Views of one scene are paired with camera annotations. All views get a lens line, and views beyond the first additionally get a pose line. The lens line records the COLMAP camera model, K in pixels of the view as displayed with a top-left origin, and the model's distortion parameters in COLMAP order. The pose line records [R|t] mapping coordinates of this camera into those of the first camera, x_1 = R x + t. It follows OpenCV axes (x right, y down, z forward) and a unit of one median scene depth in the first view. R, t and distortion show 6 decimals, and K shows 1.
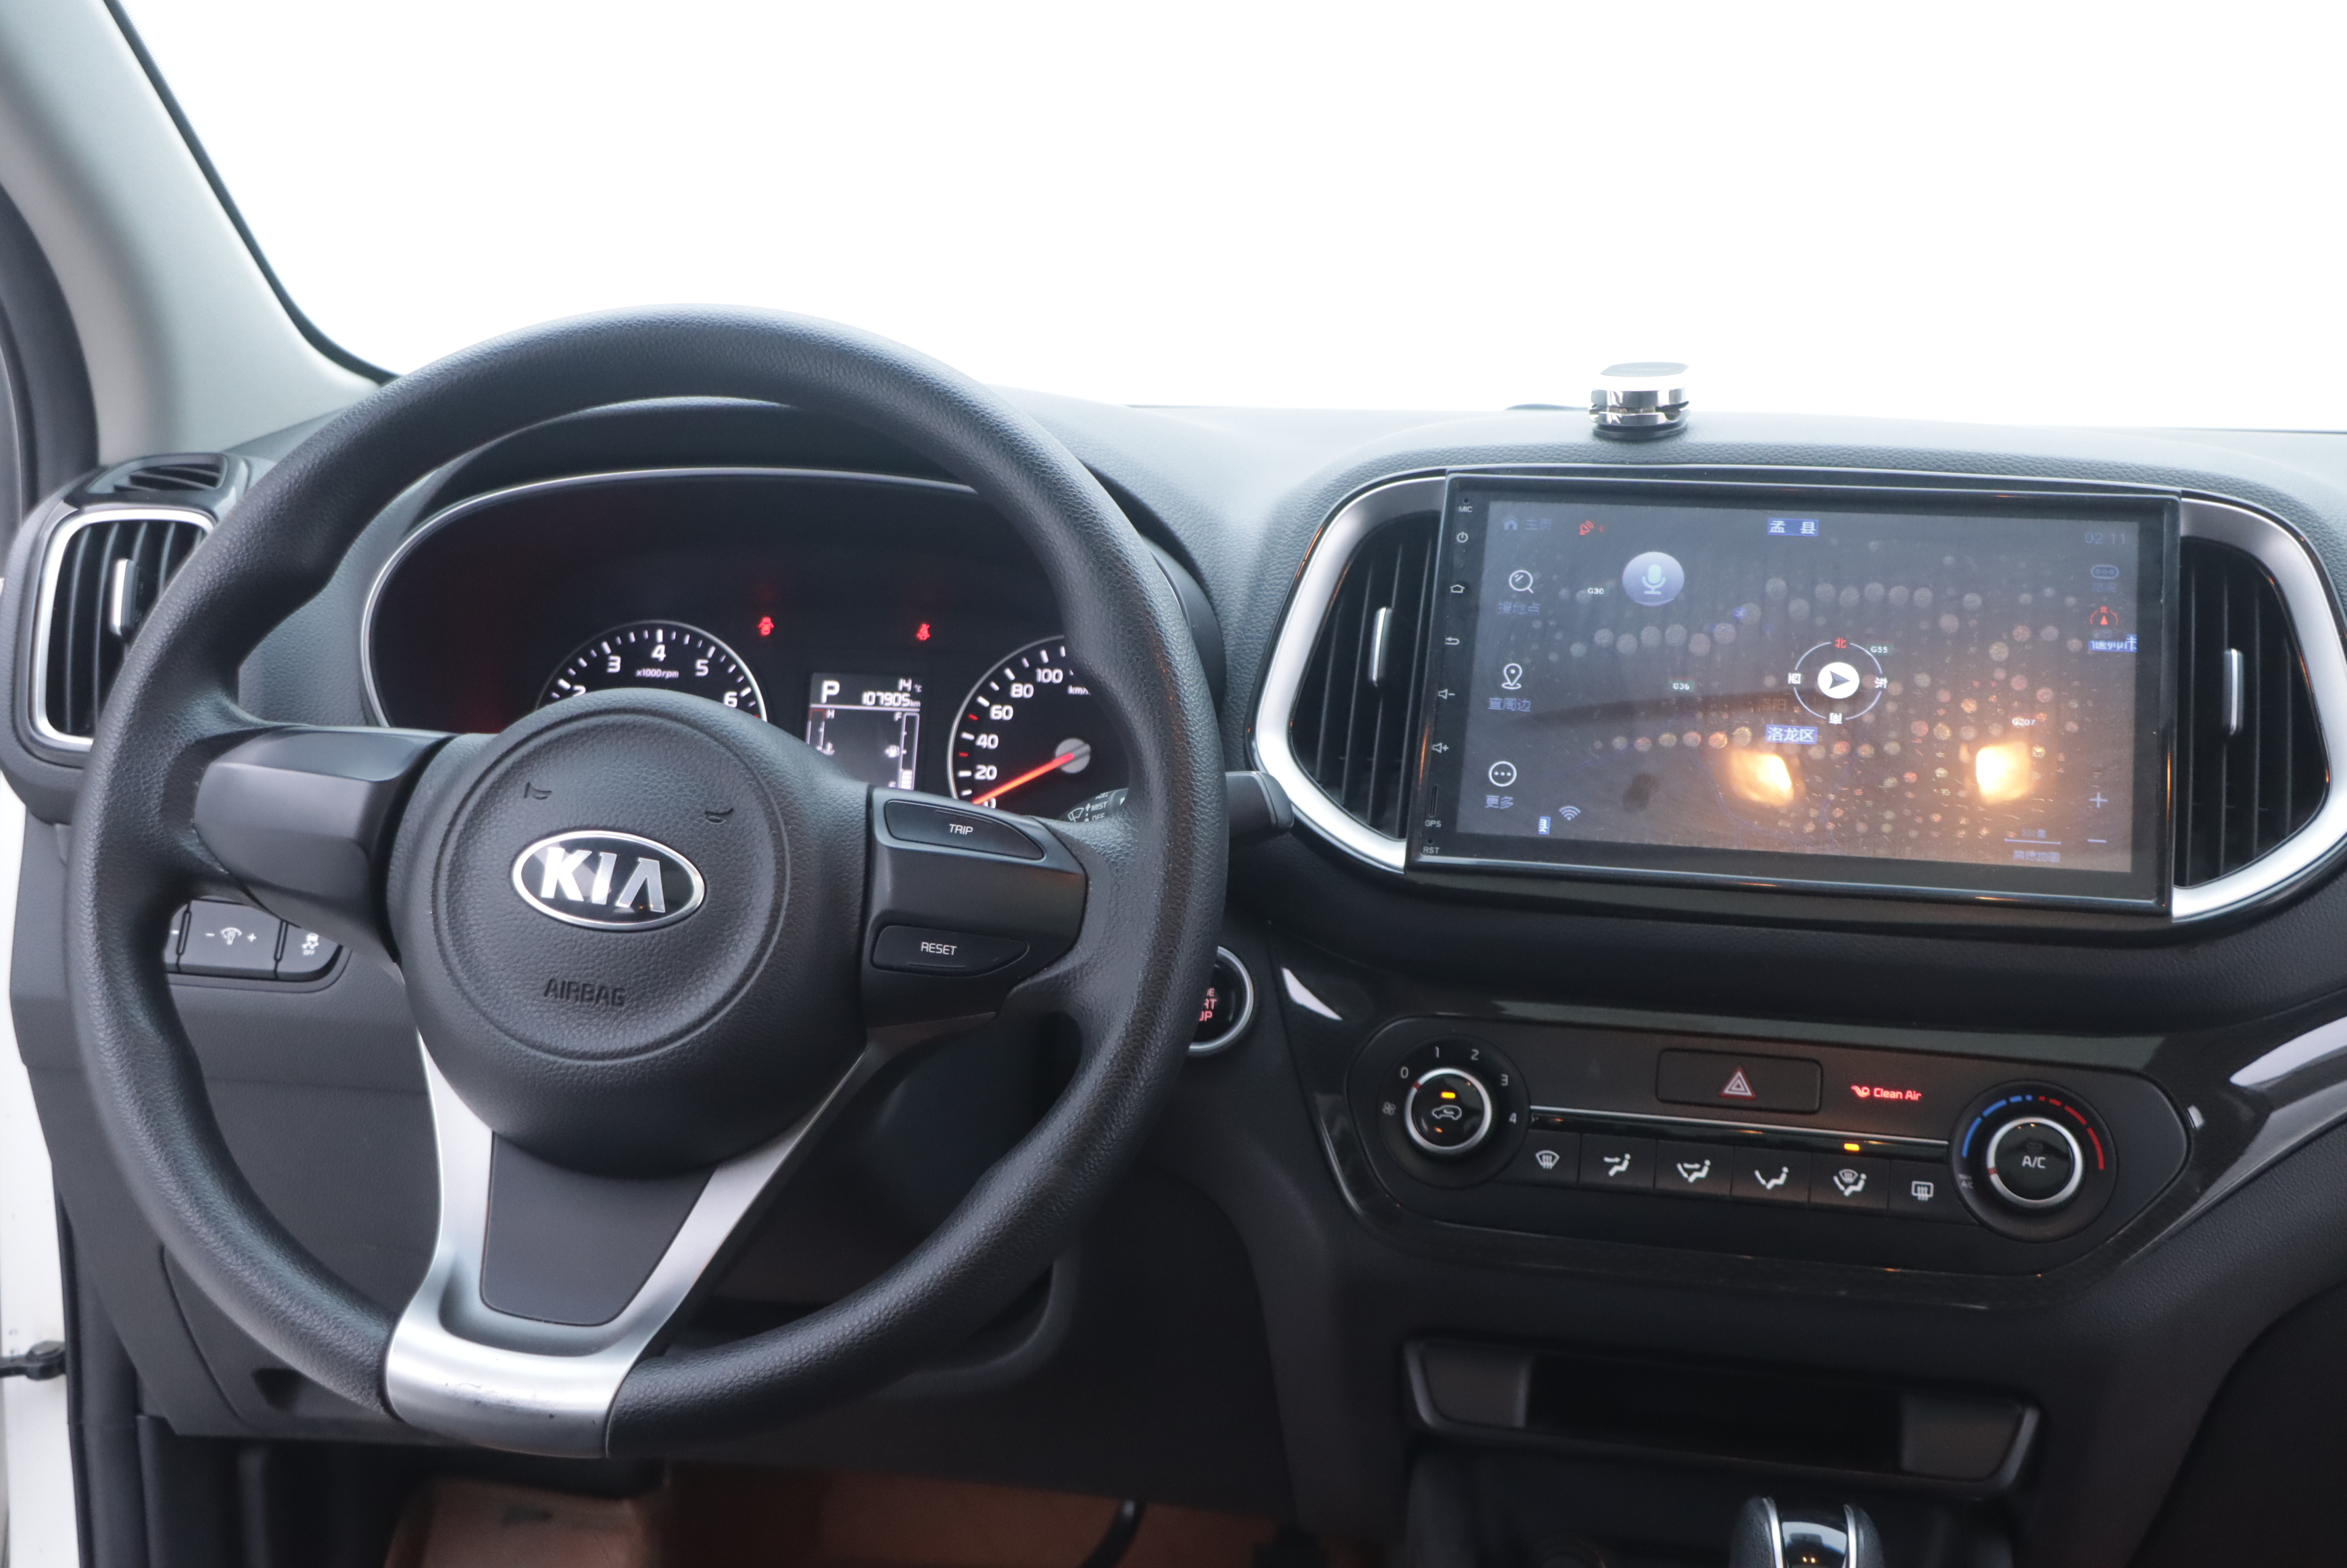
lens RADIAL K [[2625.0, 0, 1172.4], [0, 2625.0, 799.5], [0, 0, 1]] dist [-0.053928, 0.000000]
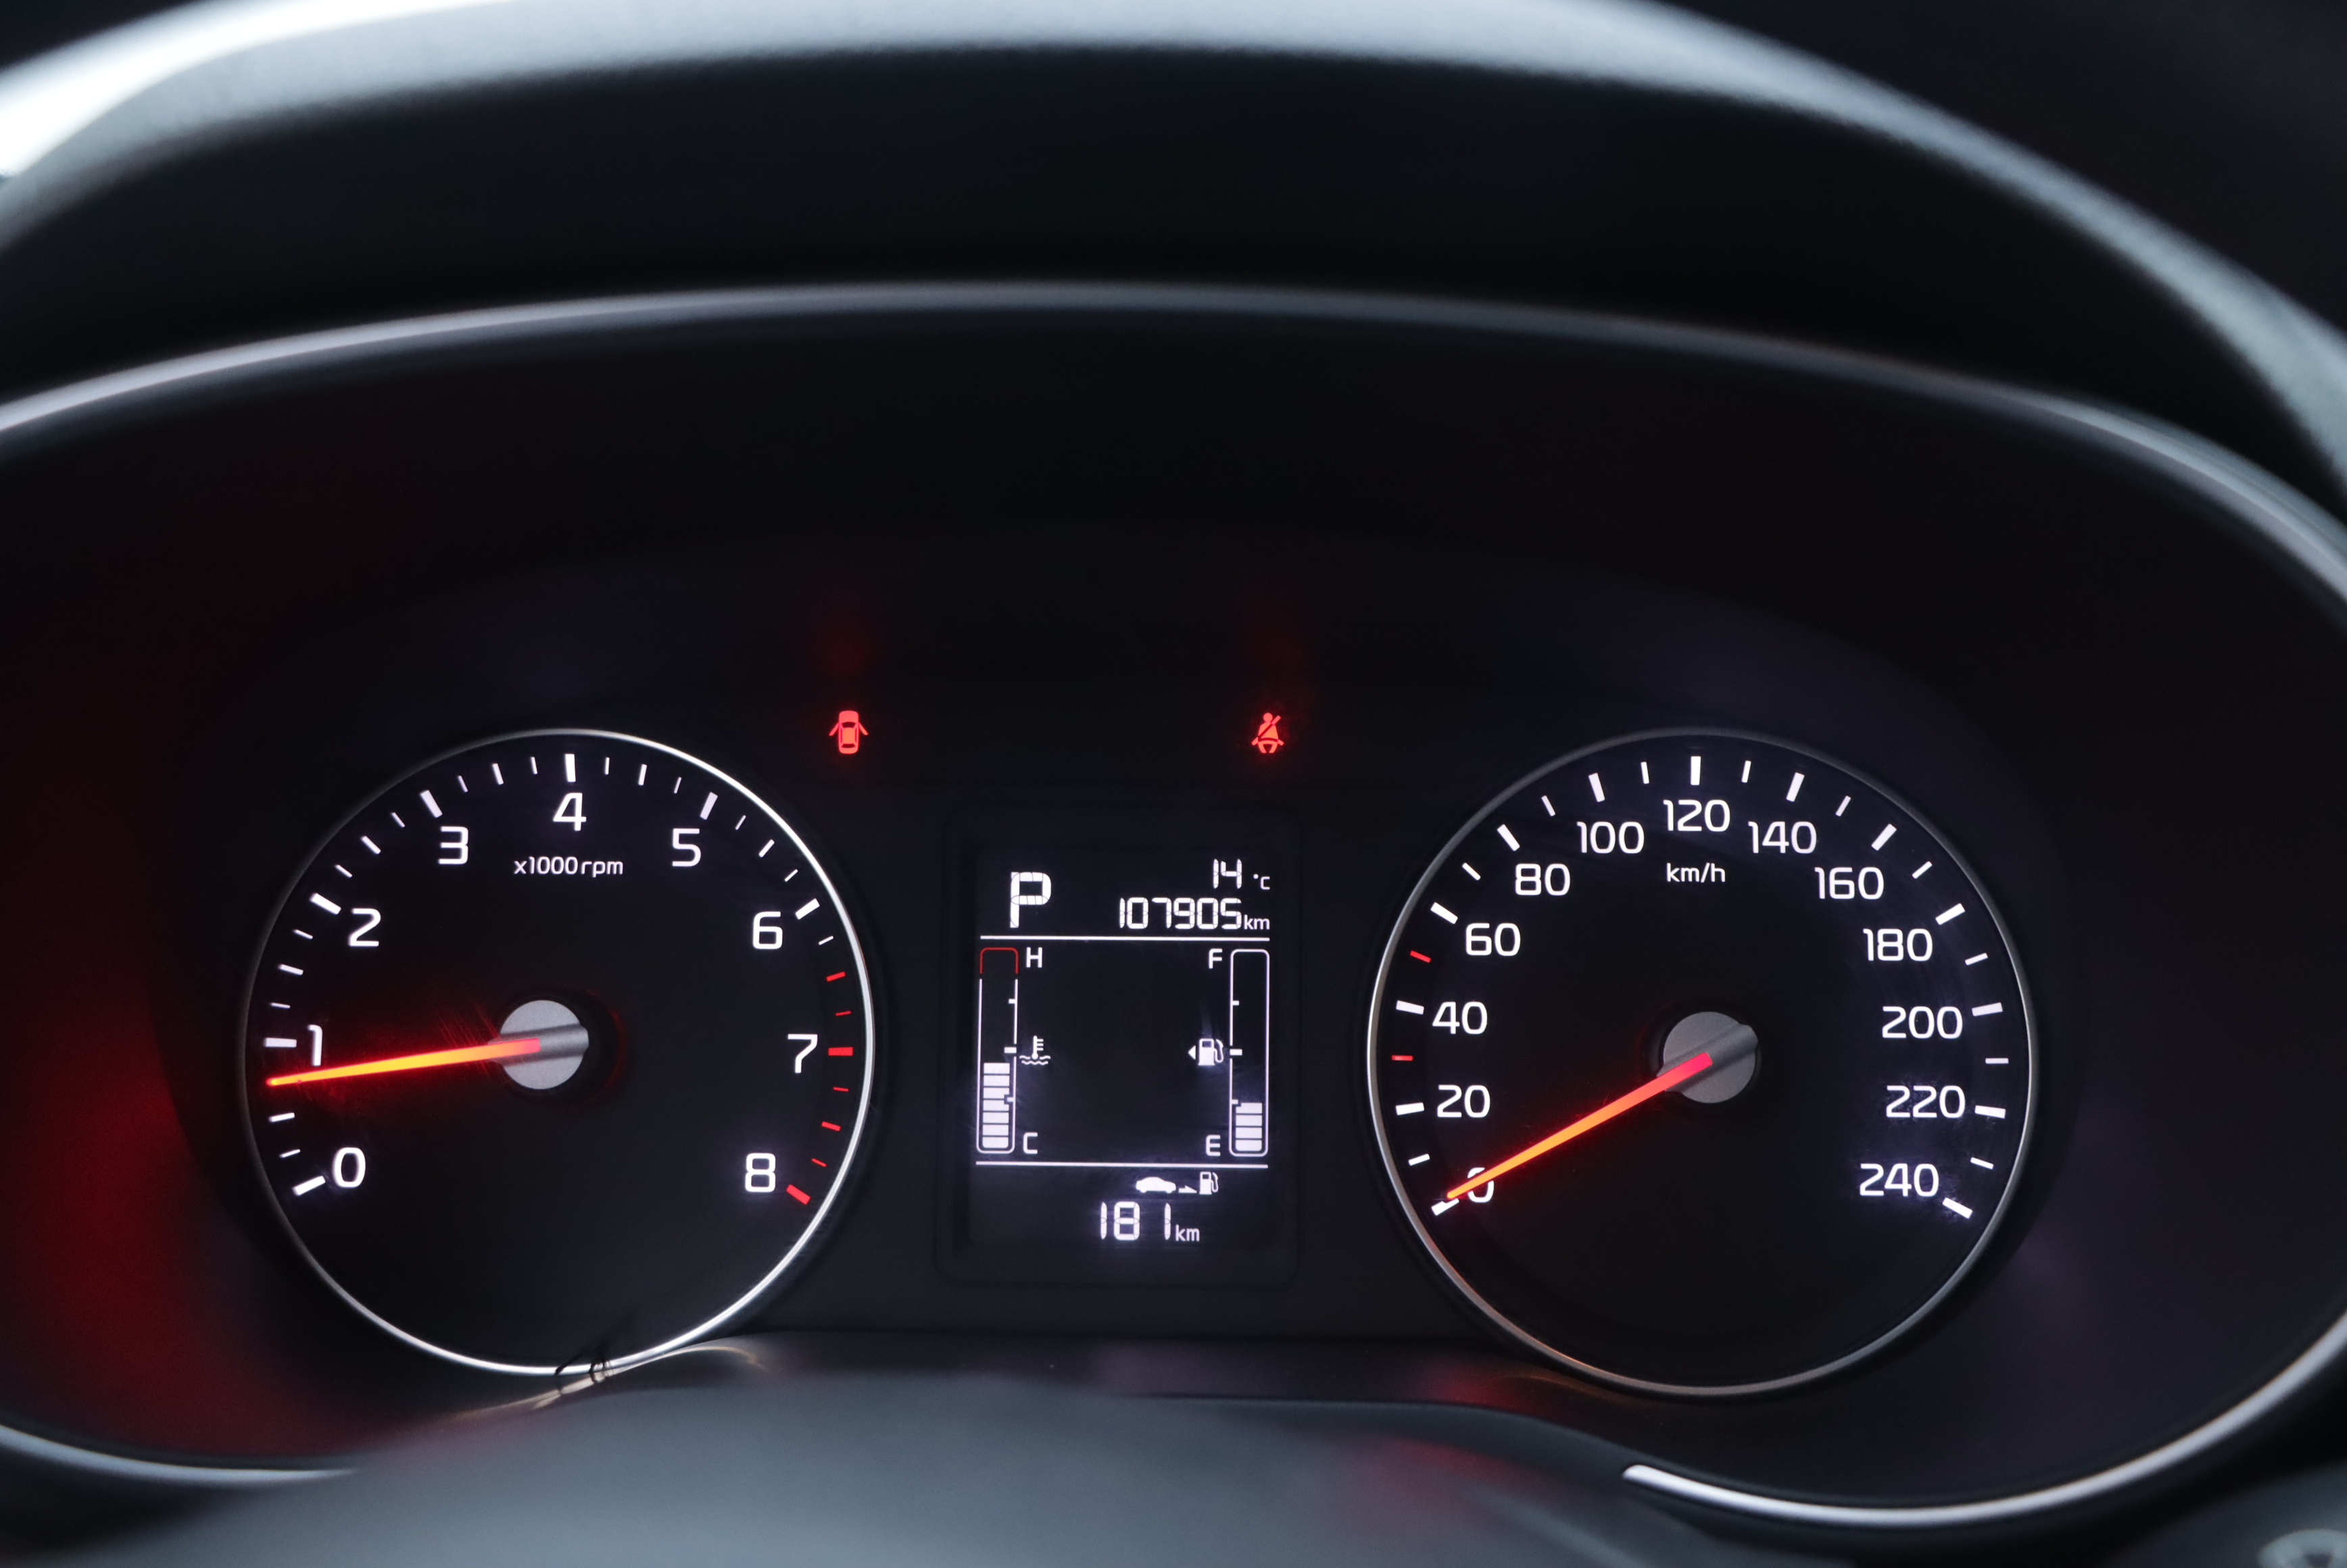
lens RADIAL K [[2625.0, 0, 1247.5], [0, 2625.0, 764.6], [0, 0, 1]] dist [-0.053928, 0.000000]
pose [[0.996512, -0.048608, 0.067832, -0.150535], [0.045964, 0.998142, 0.040006, -0.090745], [-0.069650, -0.036749, 0.996894, 0.748305]]
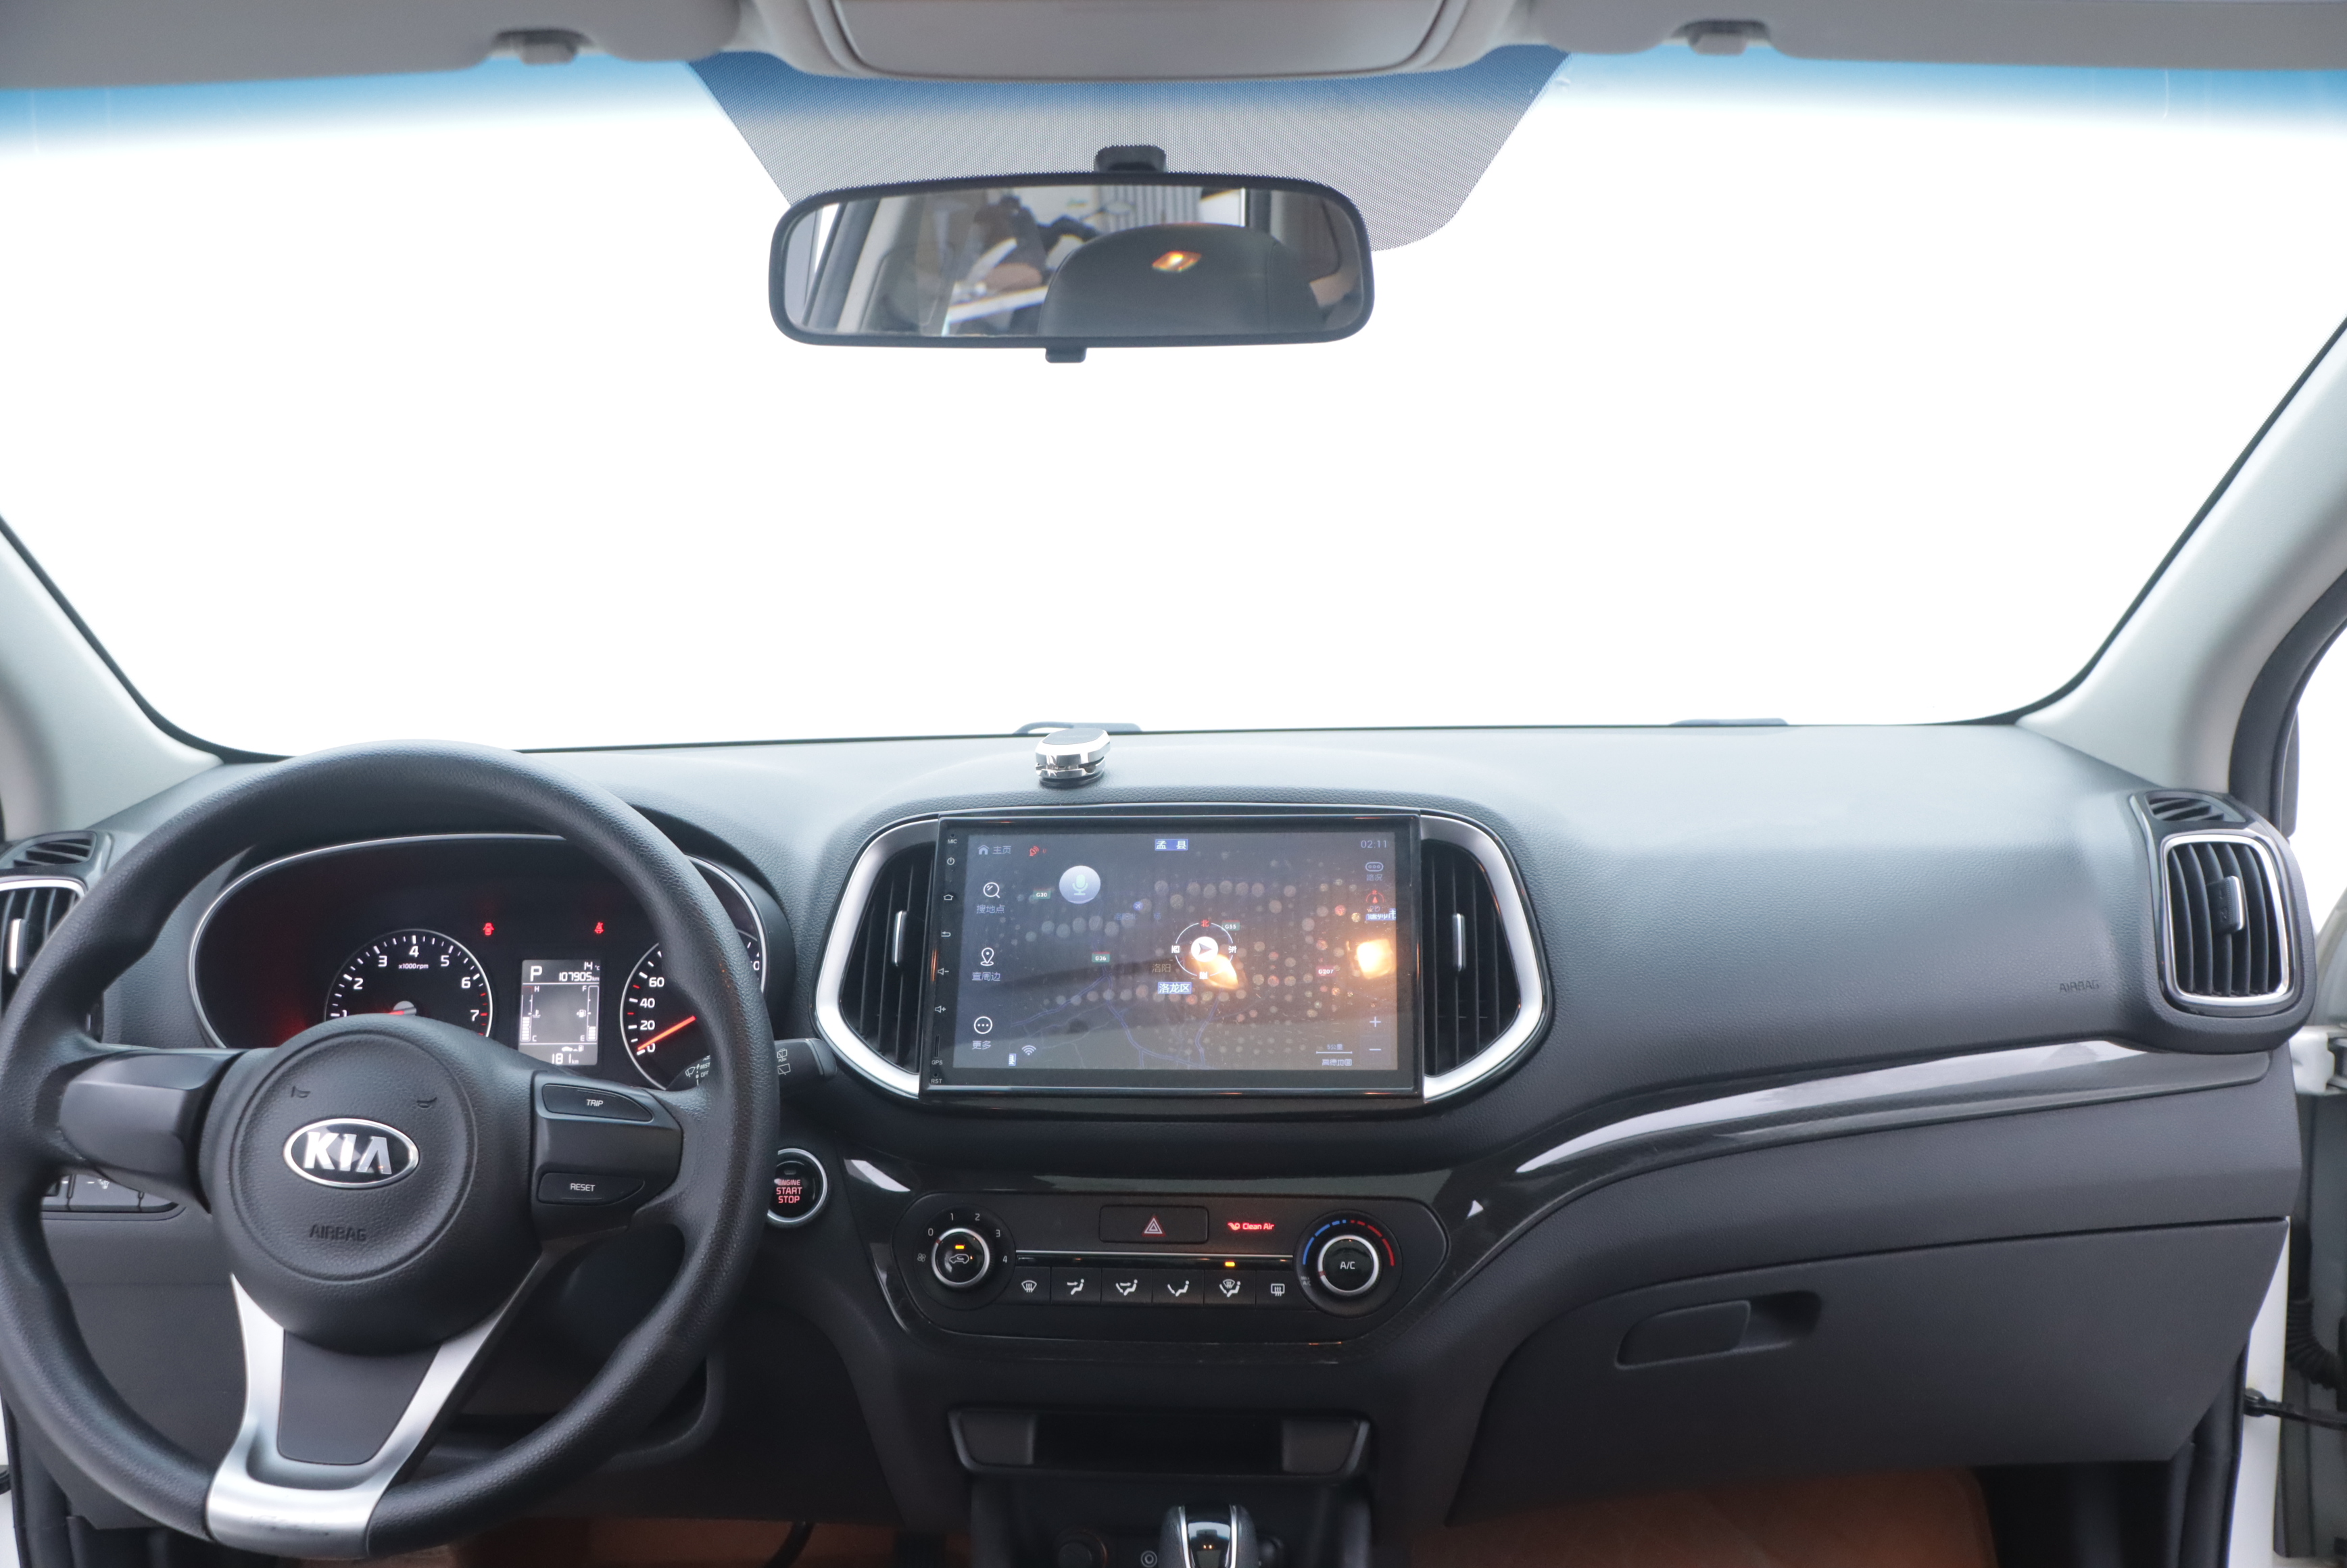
lens RADIAL K [[1903.4, 0, 1181.1], [0, 1903.4, 826.8], [0, 0, 1]] dist [-0.165229, 0.075076]
pose [[0.987032, -0.052837, 0.151579, 0.079493], [0.060395, 0.997128, -0.045697, -0.064486], [-0.148729, 0.054259, 0.987388, -0.065675]]
